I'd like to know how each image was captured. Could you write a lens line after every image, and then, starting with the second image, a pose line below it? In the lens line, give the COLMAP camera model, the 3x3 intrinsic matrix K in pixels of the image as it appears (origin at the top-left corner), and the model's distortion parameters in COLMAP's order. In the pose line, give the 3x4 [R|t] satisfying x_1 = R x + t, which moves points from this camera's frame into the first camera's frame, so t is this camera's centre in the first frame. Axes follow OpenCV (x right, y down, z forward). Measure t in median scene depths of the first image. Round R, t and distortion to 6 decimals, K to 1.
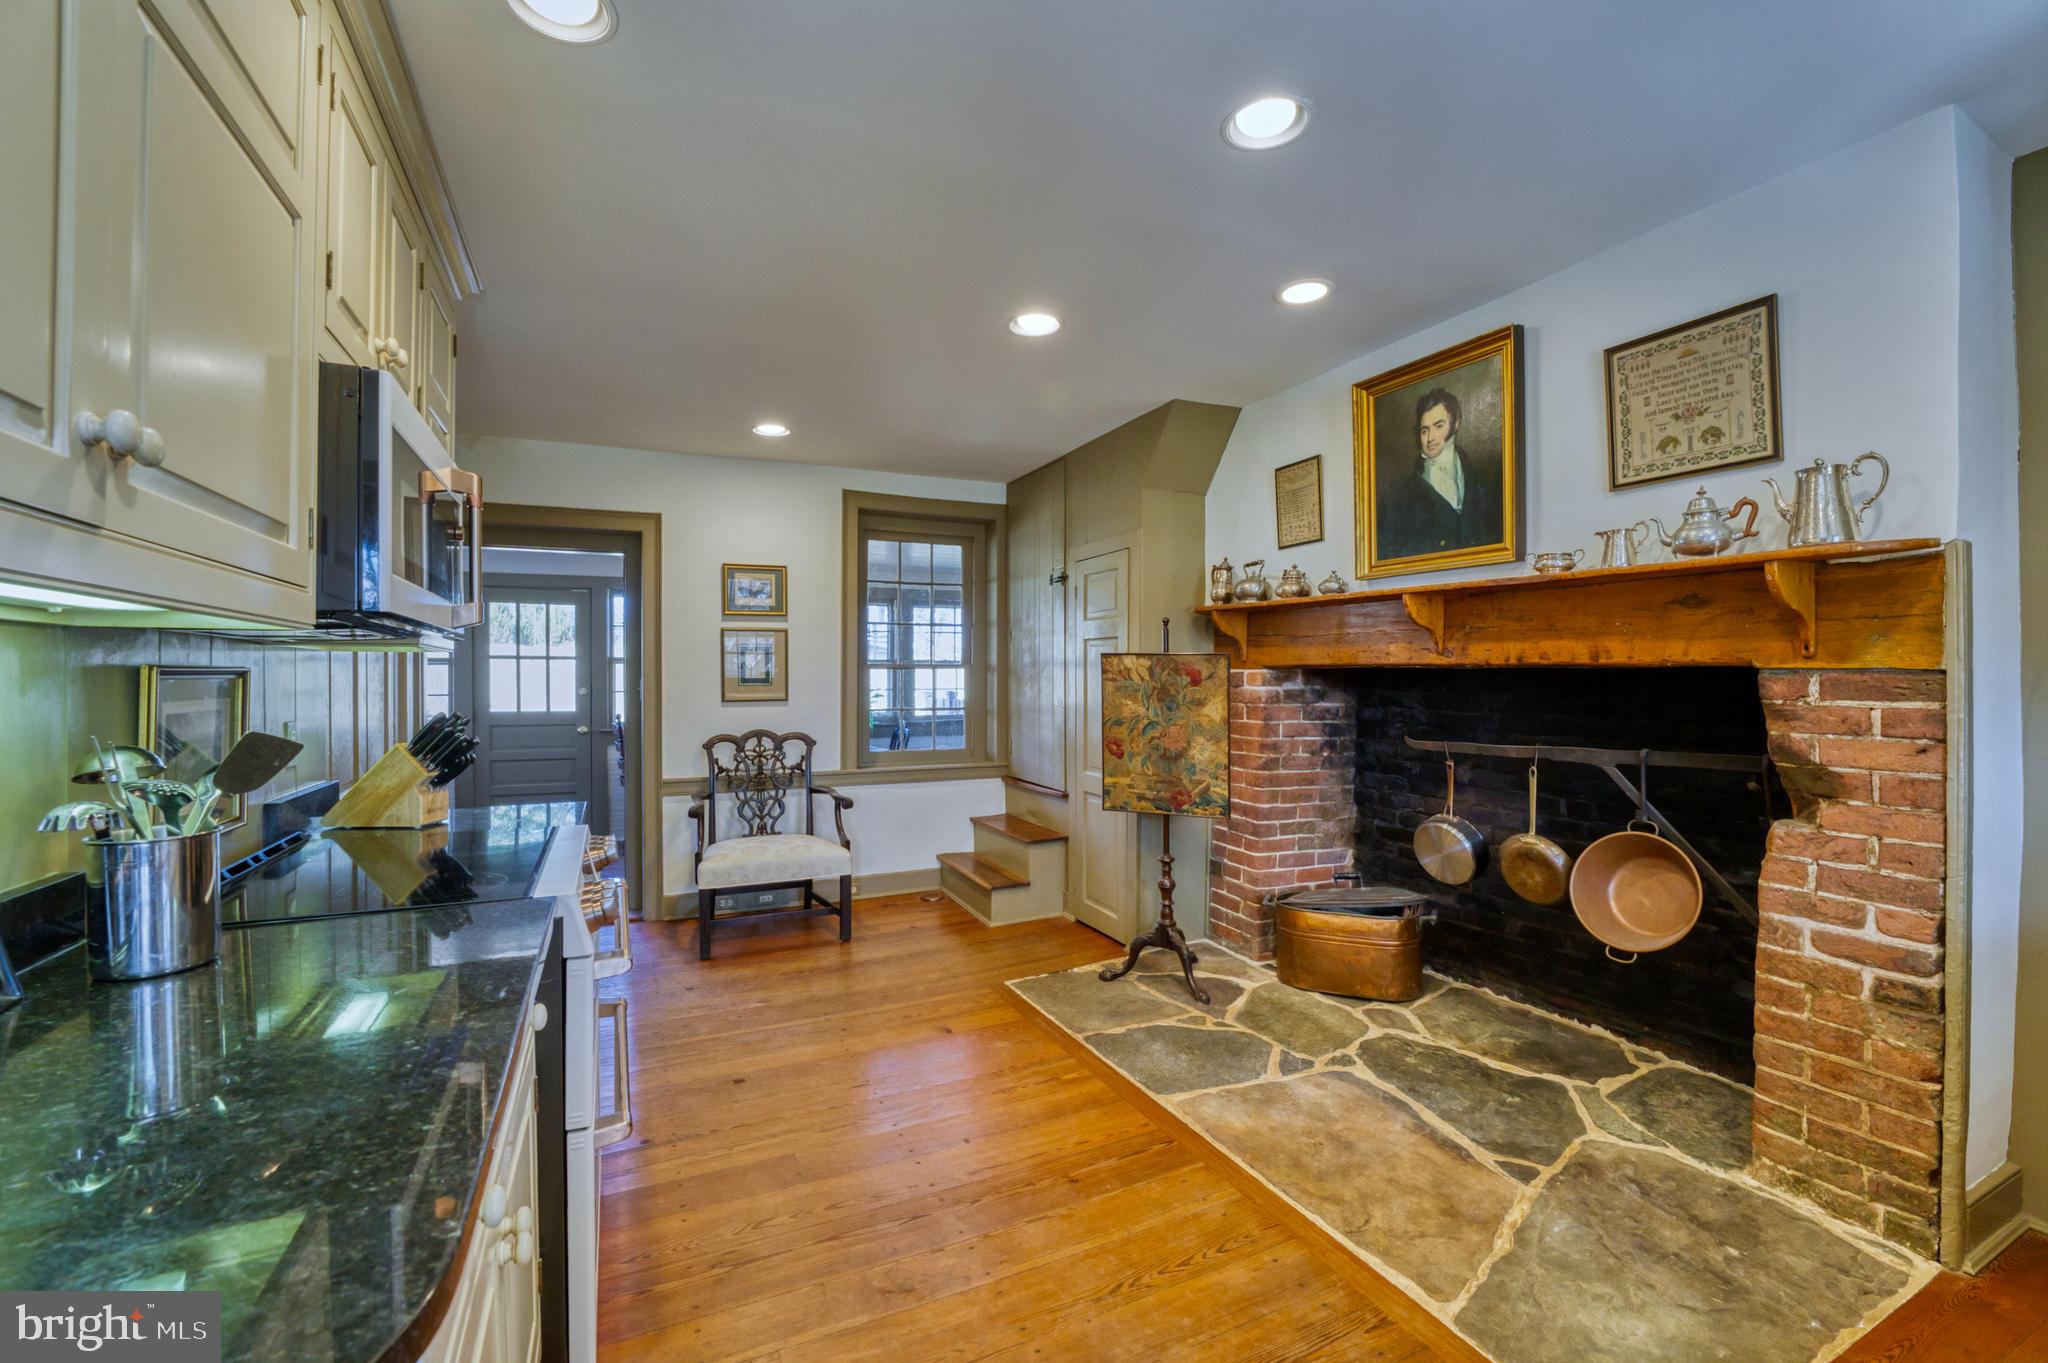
lens RADIAL K [[835.1, 0, 1024.0], [0, 835.1, 681.5], [0, 0, 1]] dist [-0.000911, -0.000110]
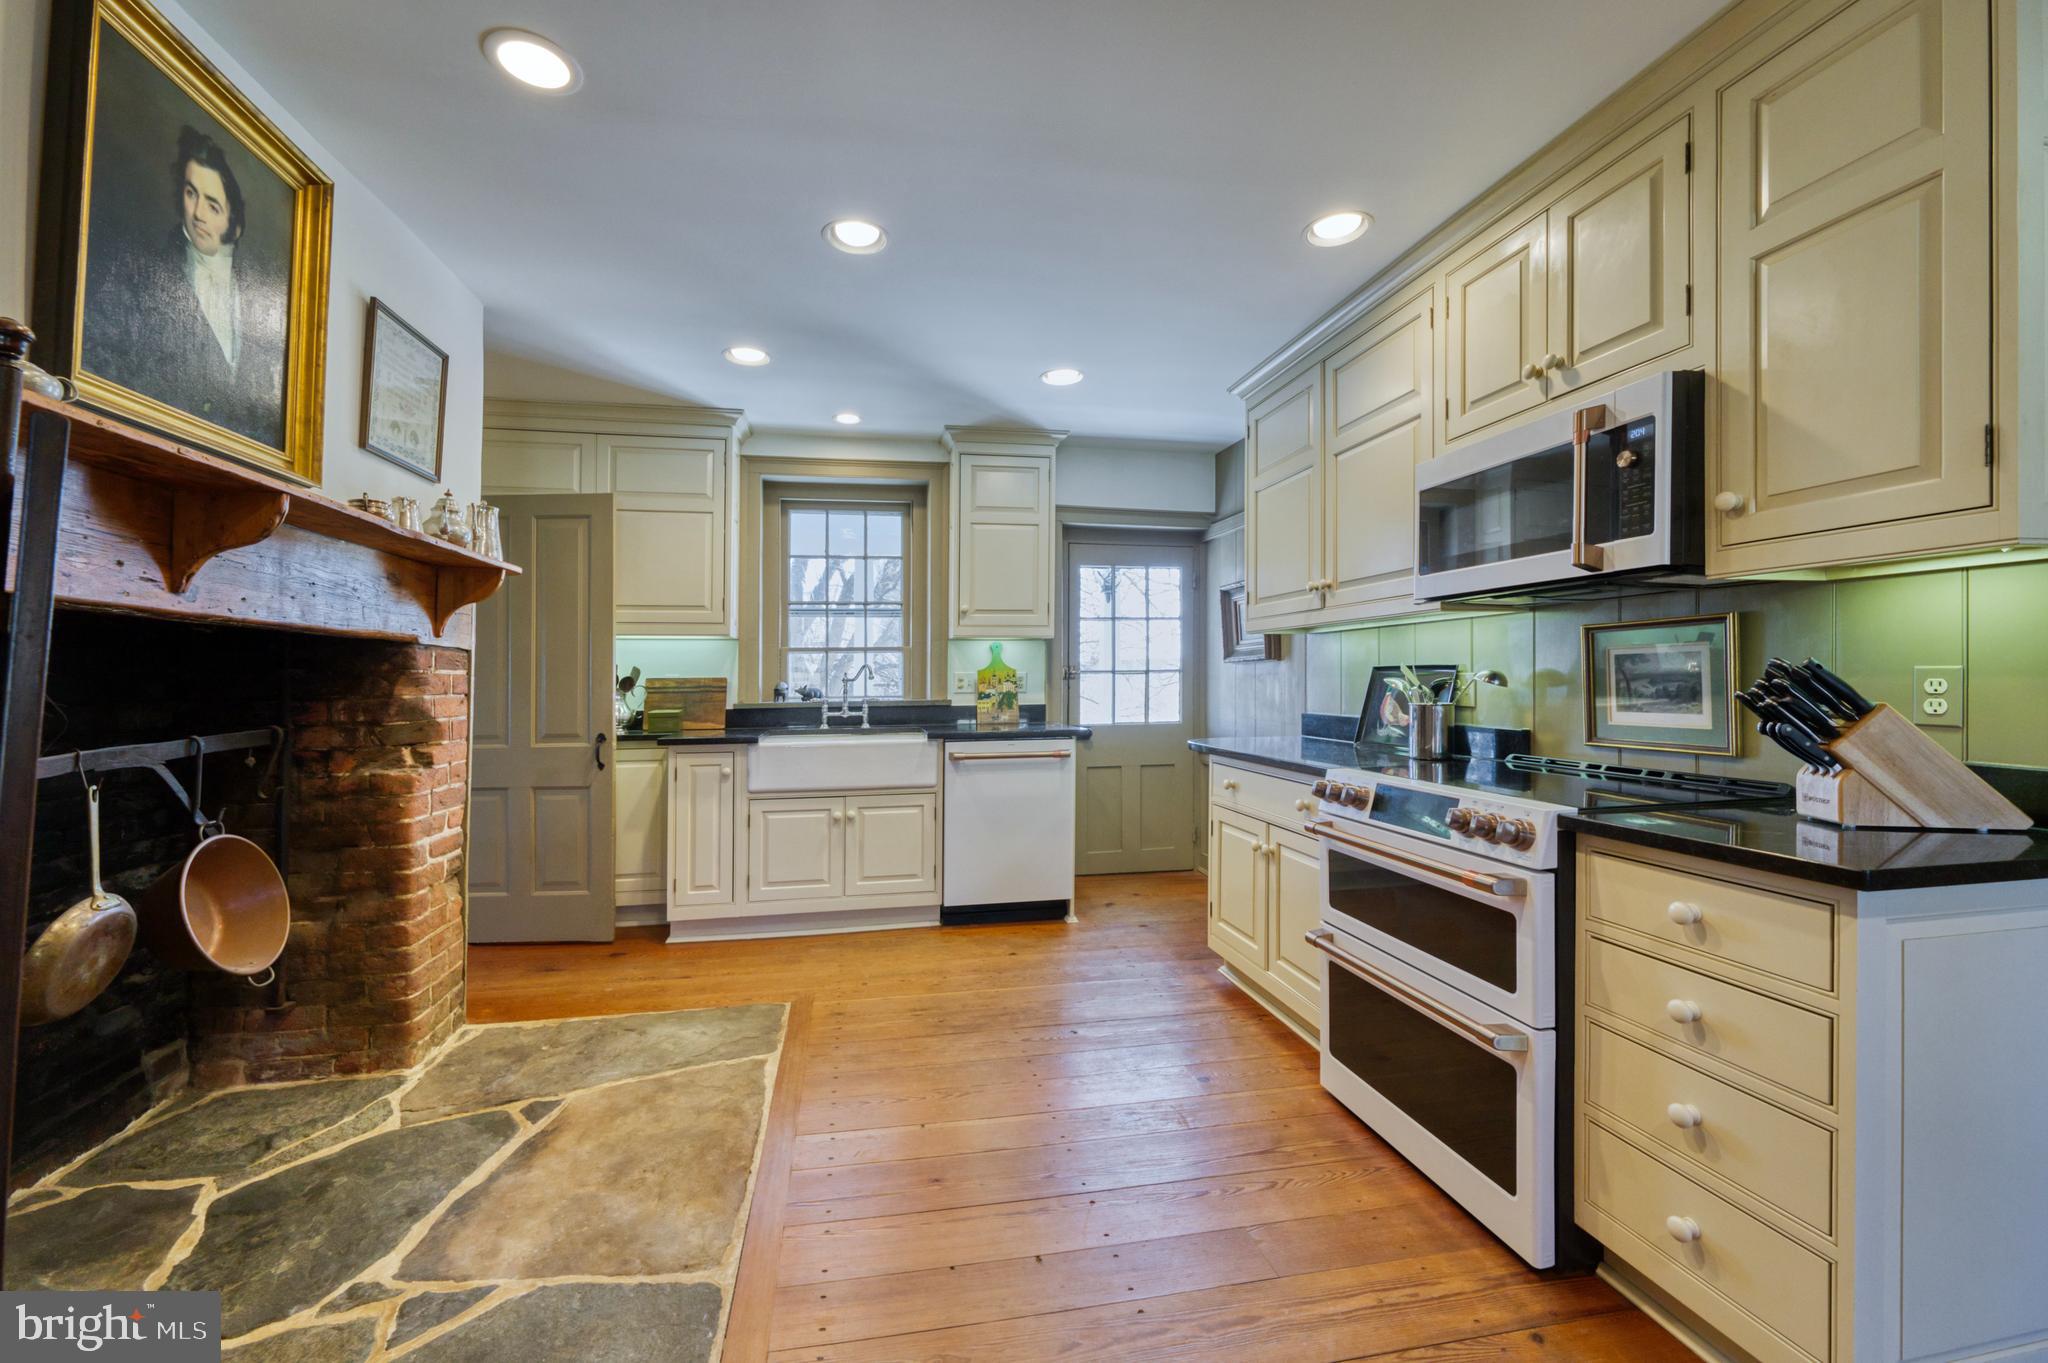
lens RADIAL K [[817.3, 0, 1003.3], [0, 817.3, 673.9], [0, 0, 1]] dist [0.002407, 0.000026]
pose [[-0.962838, 0.007828, 0.269968, -0.216498], [0.006617, 0.999964, -0.005398, 0.031097], [-0.270000, -0.003412, -0.962854, 1.513549]]
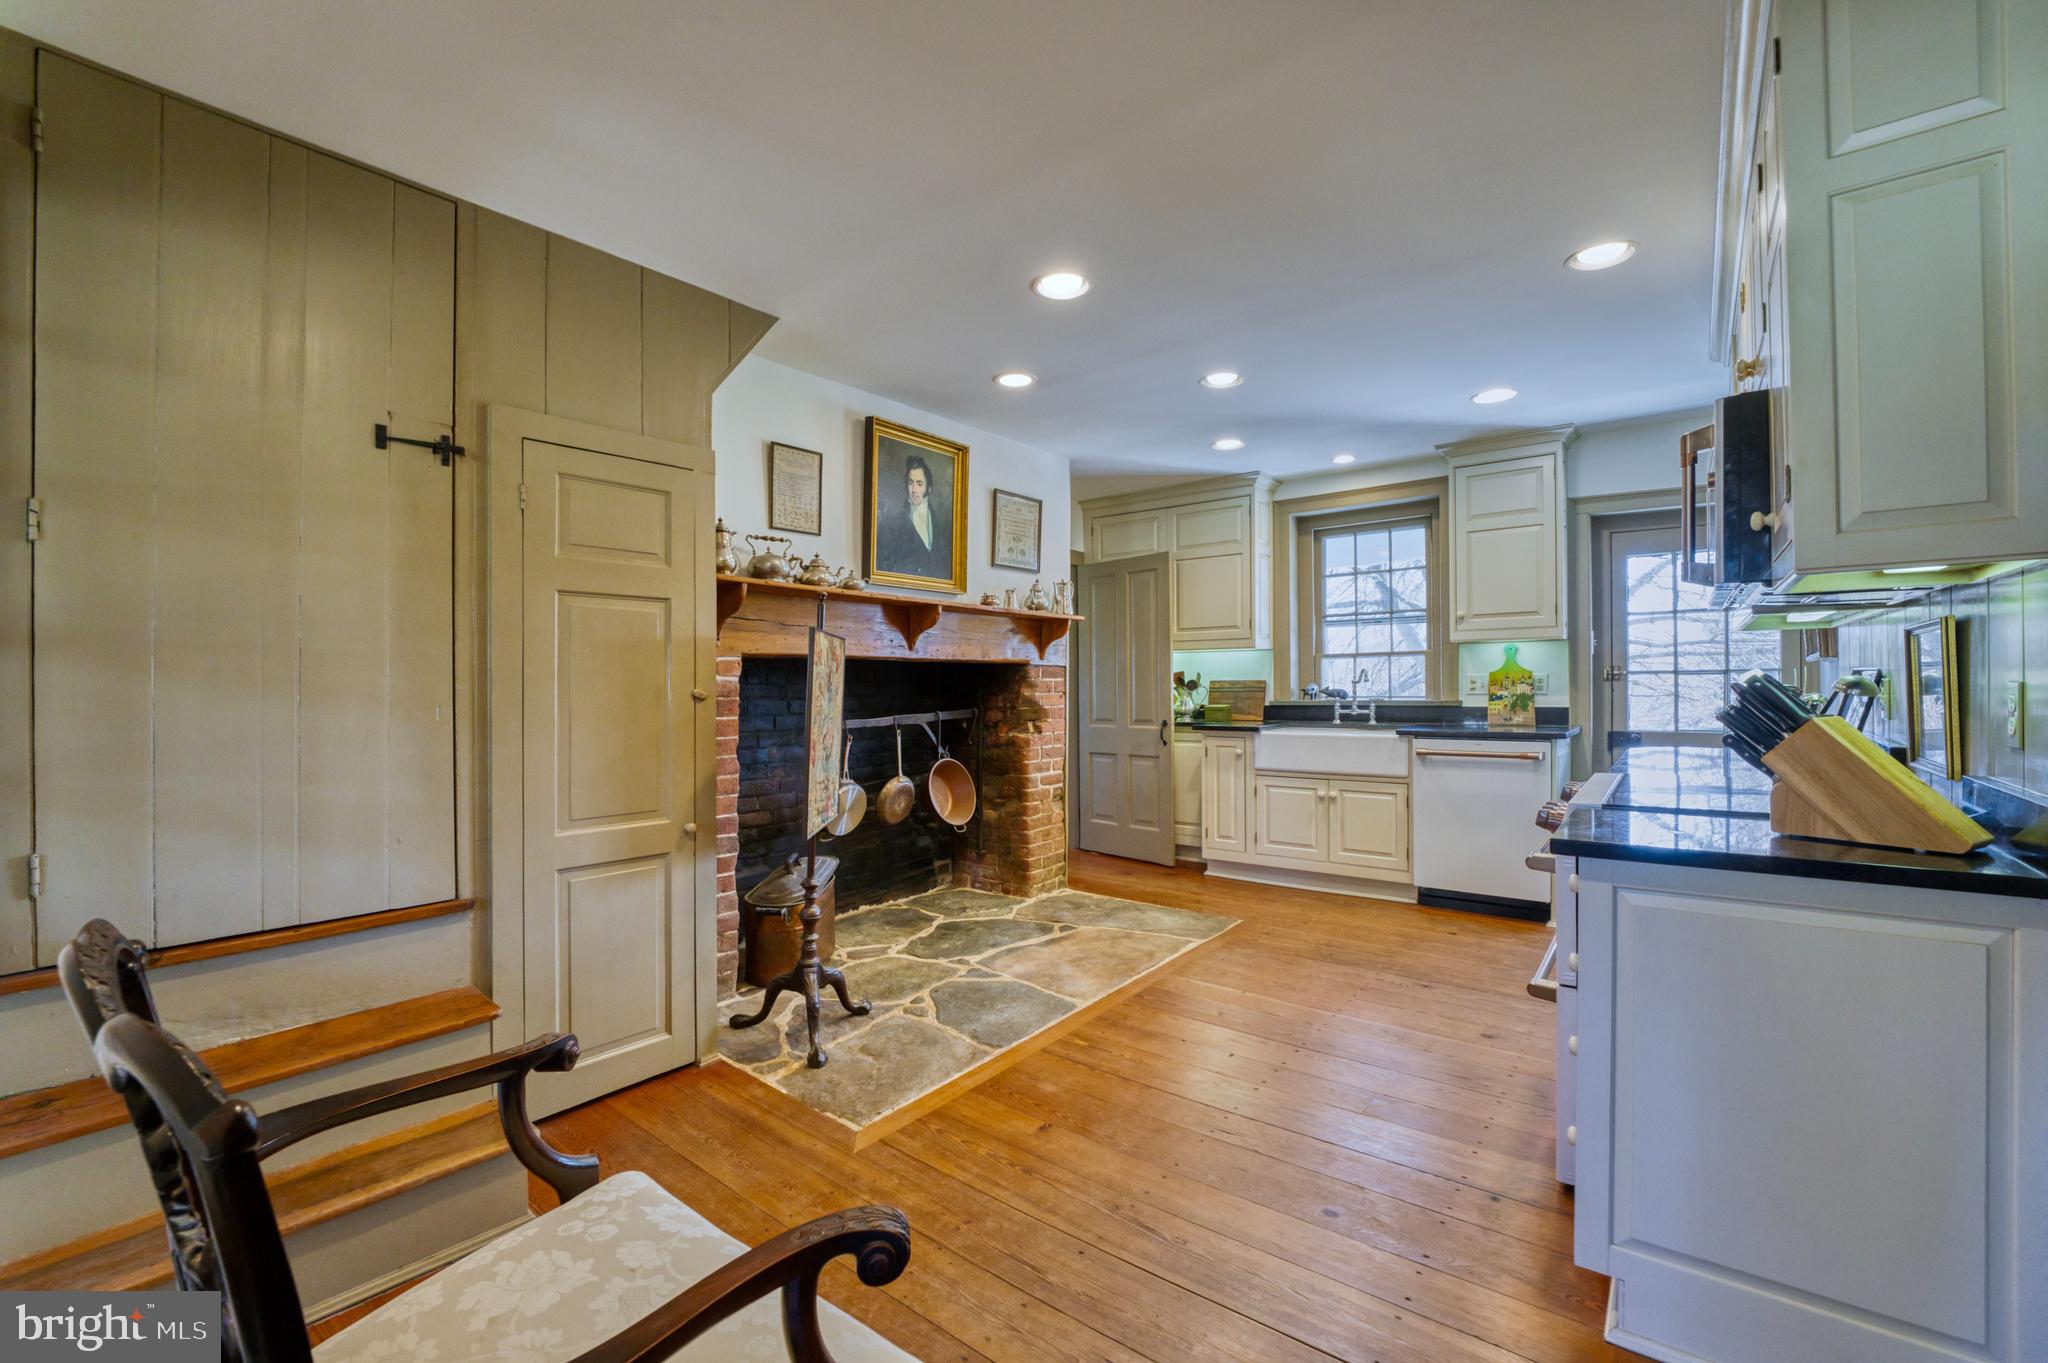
lens RADIAL K [[865.6, 0, 1024.0], [0, 865.6, 681.5], [0, 0, 1]] dist [-0.000561, -0.000020]
pose [[-0.434263, 0.003307, 0.900780, -0.924180], [0.011420, 0.999933, 0.001835, 0.018662], [-0.900714, 0.011084, -0.434272, 1.579929]]
